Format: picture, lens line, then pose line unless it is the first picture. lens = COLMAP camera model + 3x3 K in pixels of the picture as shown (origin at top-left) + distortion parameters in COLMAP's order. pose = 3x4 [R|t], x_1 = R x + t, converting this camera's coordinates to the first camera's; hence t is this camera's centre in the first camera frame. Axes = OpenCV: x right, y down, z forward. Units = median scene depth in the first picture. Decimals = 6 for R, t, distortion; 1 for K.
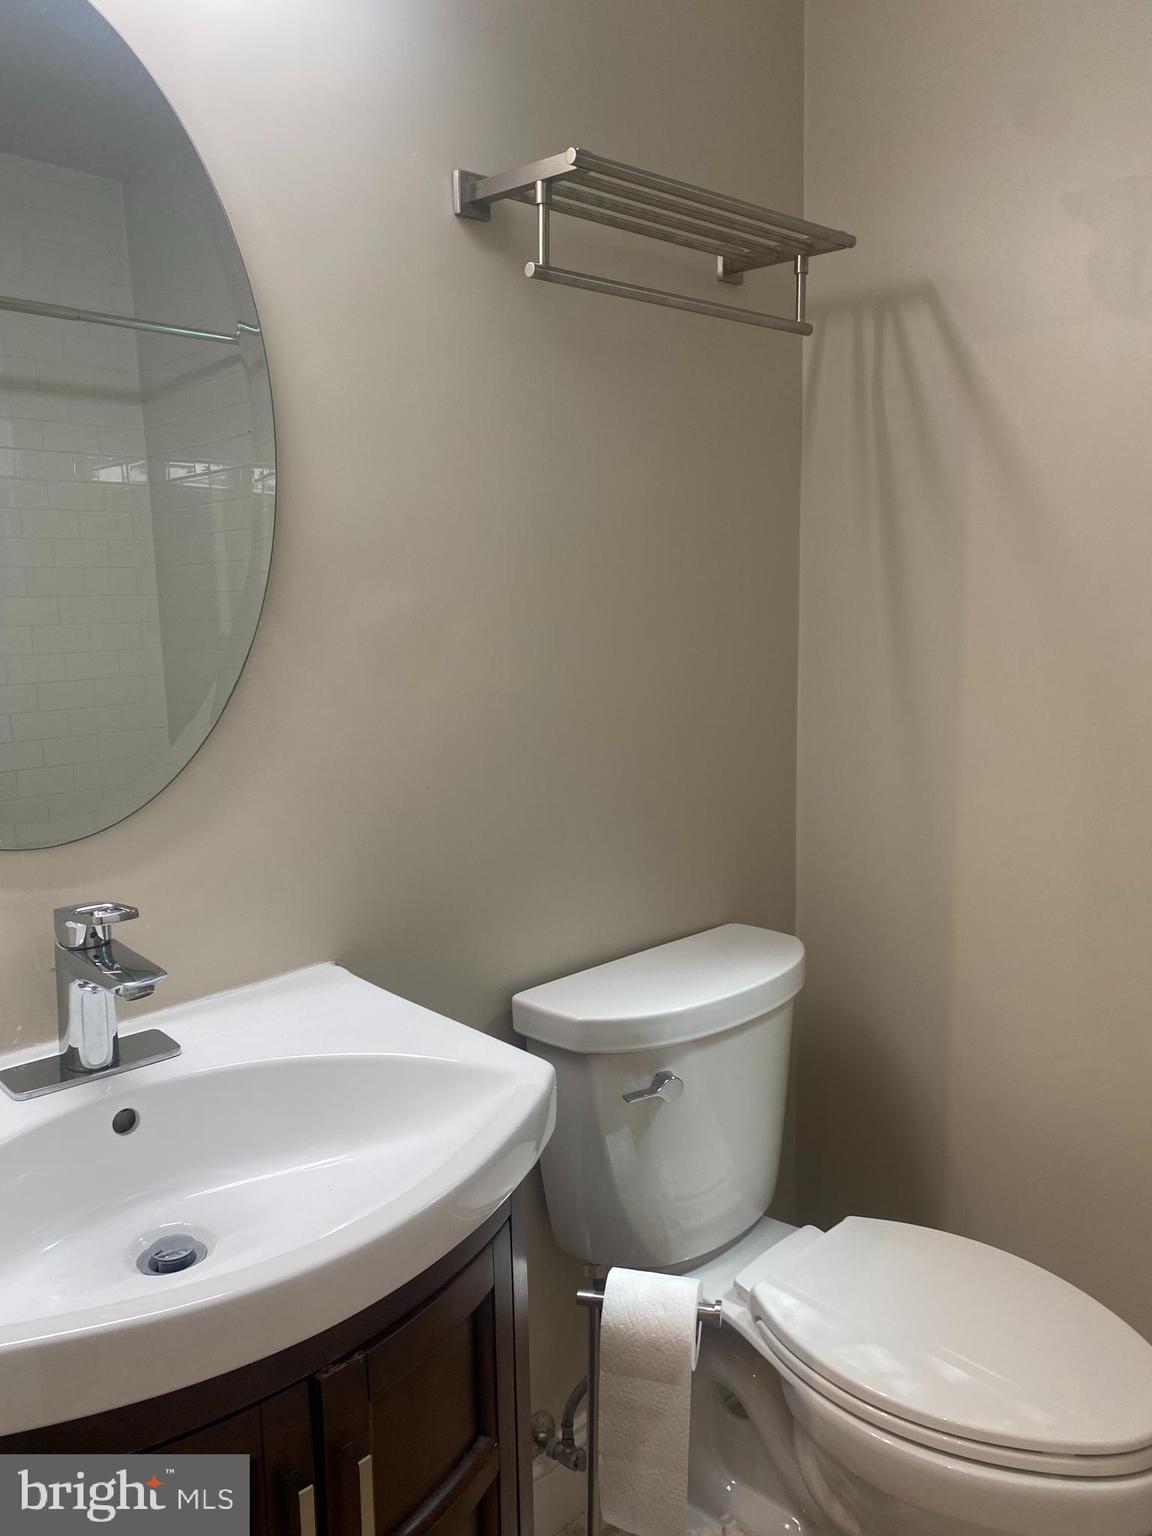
lens RADIAL K [[1166.6, 0, 582.5], [0, 1166.6, 770.2], [0, 0, 1]] dist [0.022459, -0.016507]
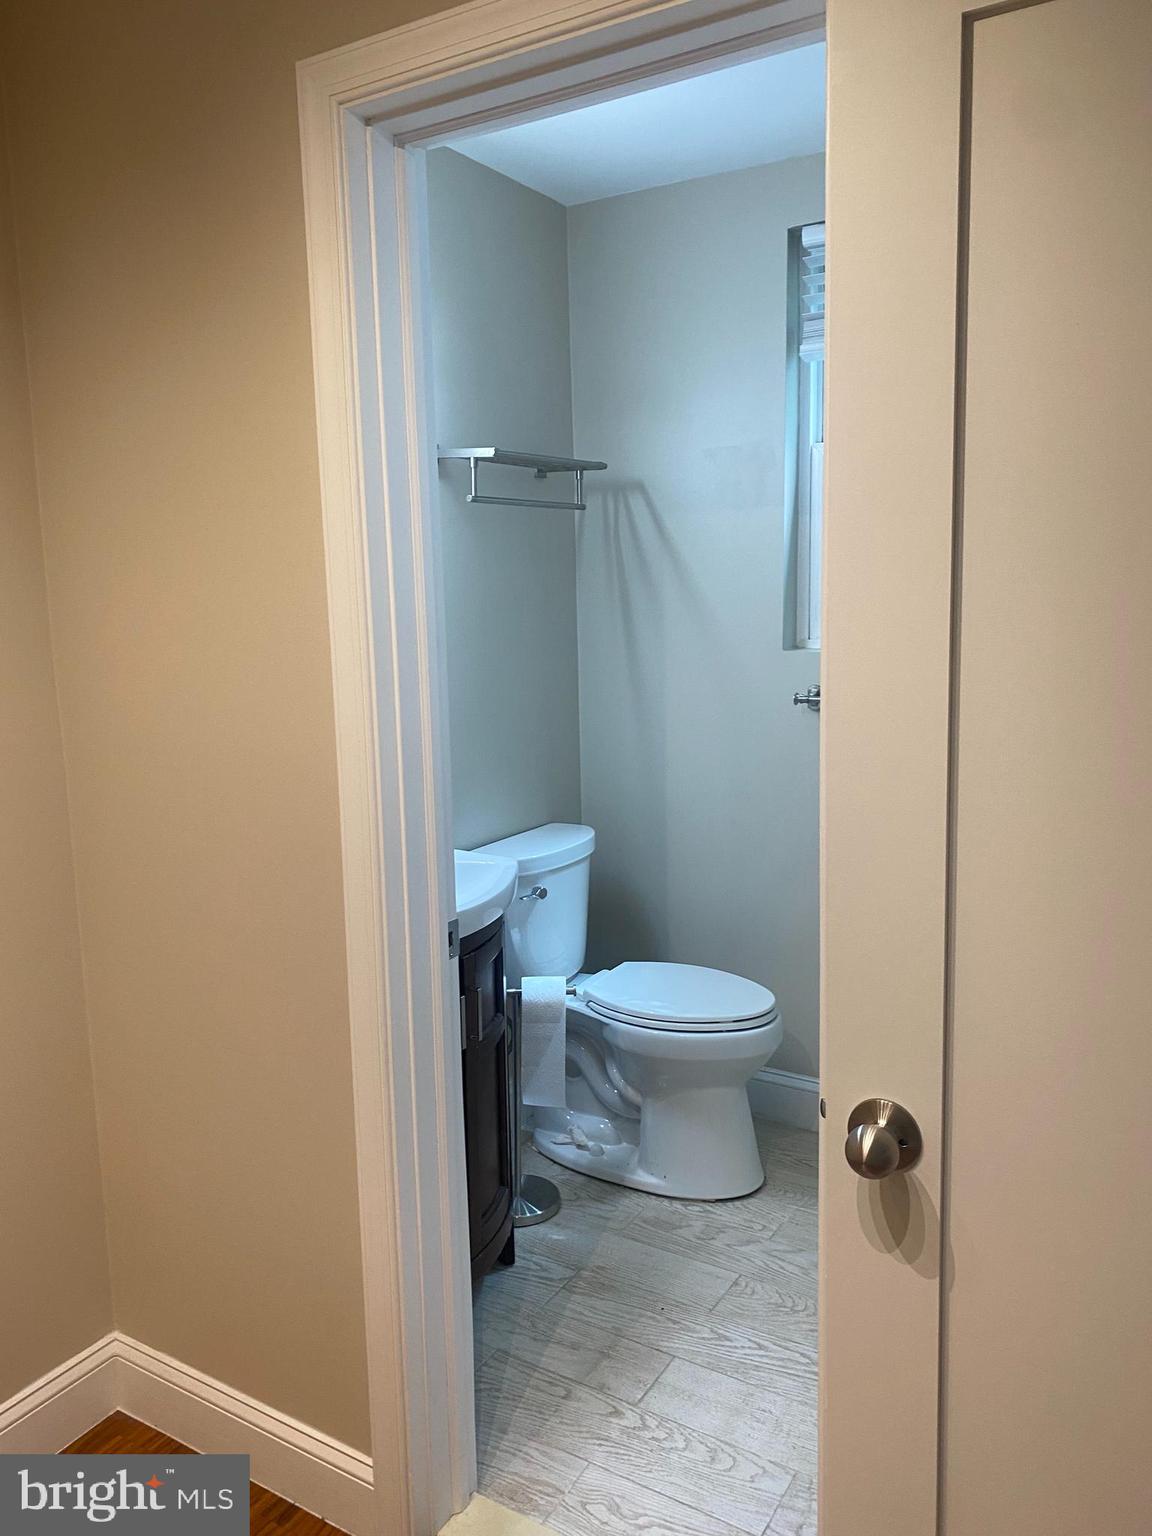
lens RADIAL K [[1166.6, 0, 582.5], [0, 1166.6, 770.2], [0, 0, 1]] dist [0.022459, -0.016507]
pose [[0.963365, -0.046510, 0.264129, -0.383979], [0.046865, 0.998889, 0.004960, 0.055444], [-0.264066, 0.007600, 0.964475, -0.973286]]
